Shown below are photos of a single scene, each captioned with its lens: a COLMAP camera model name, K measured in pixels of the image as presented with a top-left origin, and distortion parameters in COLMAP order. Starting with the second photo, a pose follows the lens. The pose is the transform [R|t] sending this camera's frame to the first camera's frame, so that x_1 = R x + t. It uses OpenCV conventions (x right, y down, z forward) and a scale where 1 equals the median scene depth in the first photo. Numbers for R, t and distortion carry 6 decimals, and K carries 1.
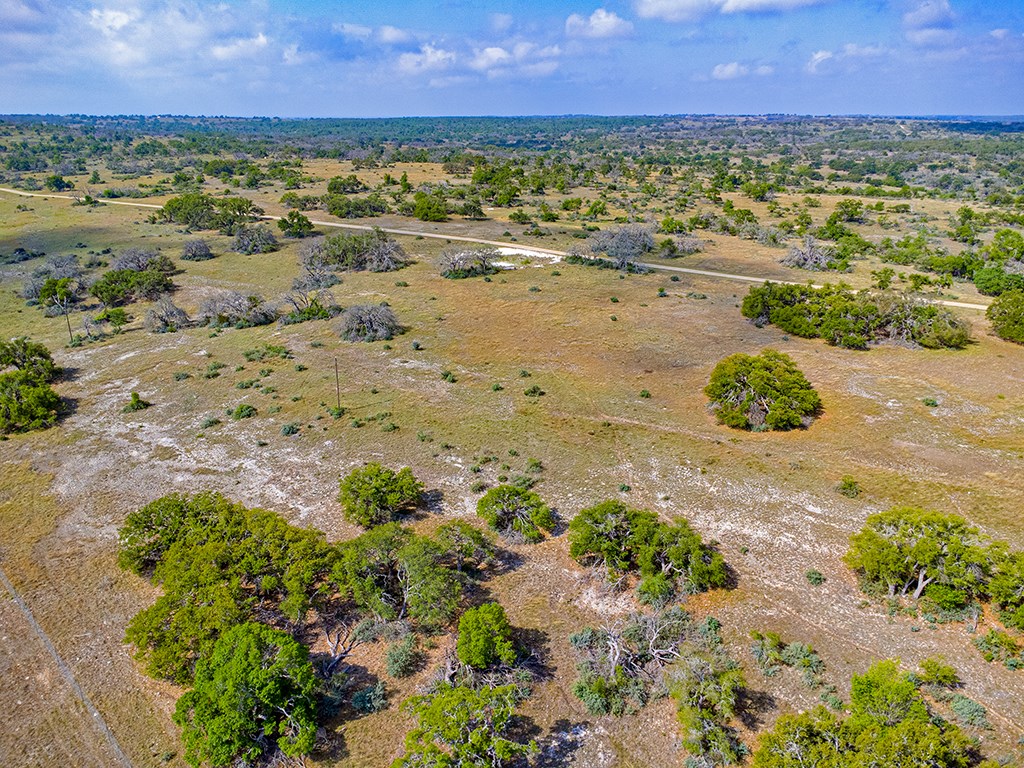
lens RADIAL K [[735.9, 0, 512.0], [0, 735.9, 384.0], [0, 0, 1]] dist [0.014631, -0.004140]
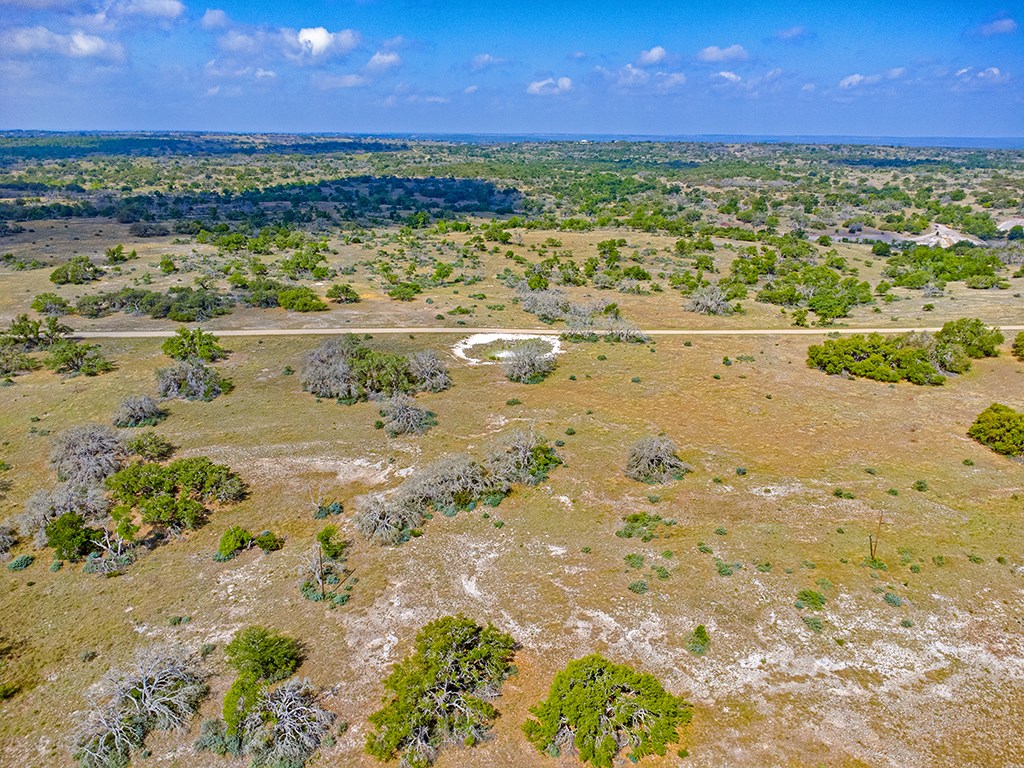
lens RADIAL K [[735.9, 0, 512.0], [0, 735.9, 384.0], [0, 0, 1]] dist [0.014631, -0.004140]
pose [[0.786120, -0.199149, 0.585111, -1.157871], [0.208036, 0.976688, 0.052921, -0.352733], [-0.582010, 0.080122, 0.809225, 0.469654]]
